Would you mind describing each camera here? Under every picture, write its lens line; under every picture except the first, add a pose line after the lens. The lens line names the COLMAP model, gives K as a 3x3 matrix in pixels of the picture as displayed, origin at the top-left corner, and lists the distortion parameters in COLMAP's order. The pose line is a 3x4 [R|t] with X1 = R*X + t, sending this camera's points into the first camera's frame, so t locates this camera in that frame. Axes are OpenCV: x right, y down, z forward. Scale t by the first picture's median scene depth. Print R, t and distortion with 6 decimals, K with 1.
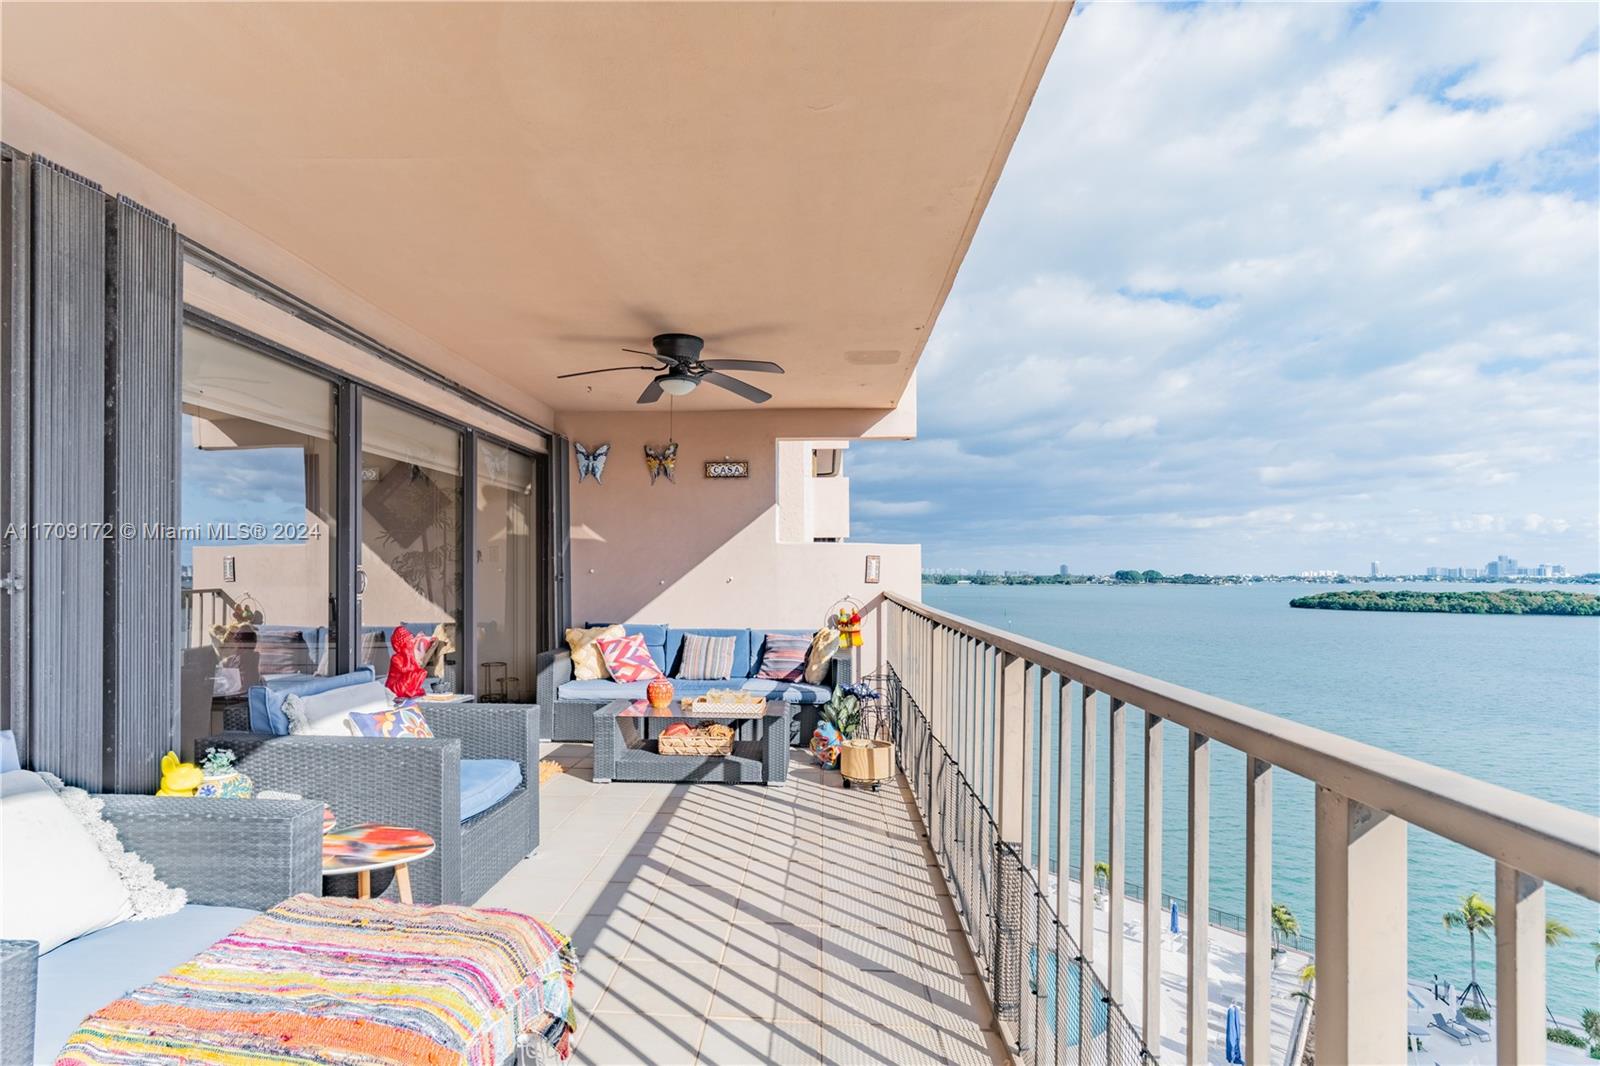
lens RADIAL K [[814.9, 0, 793.0], [0, 814.9, 573.9], [0, 0, 1]] dist [-0.004415, -0.000510]
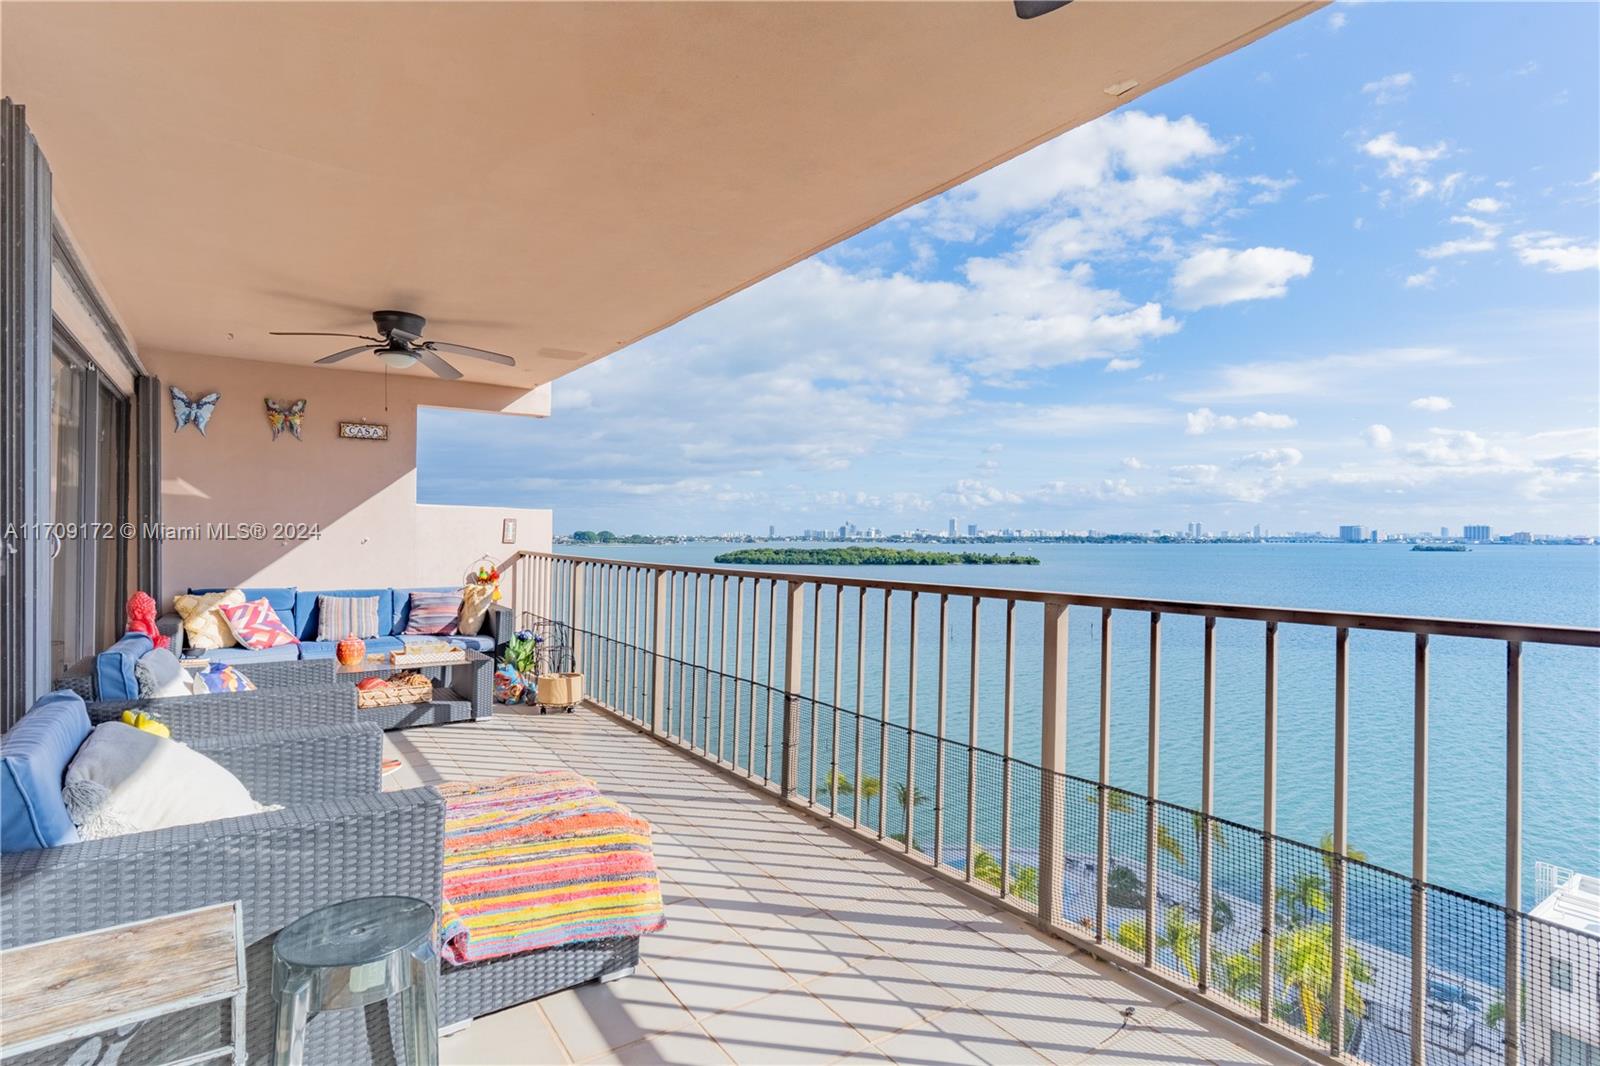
lens RADIAL K [[807.1, 0, 803.6], [0, 807.1, 559.6], [0, 0, 1]] dist [-0.000506, 0.000501]
pose [[0.778938, -0.017415, 0.626859, -0.286473], [-0.002018, 0.999540, 0.030276, -0.000734], [-0.627098, -0.024849, 0.778544, -0.120422]]
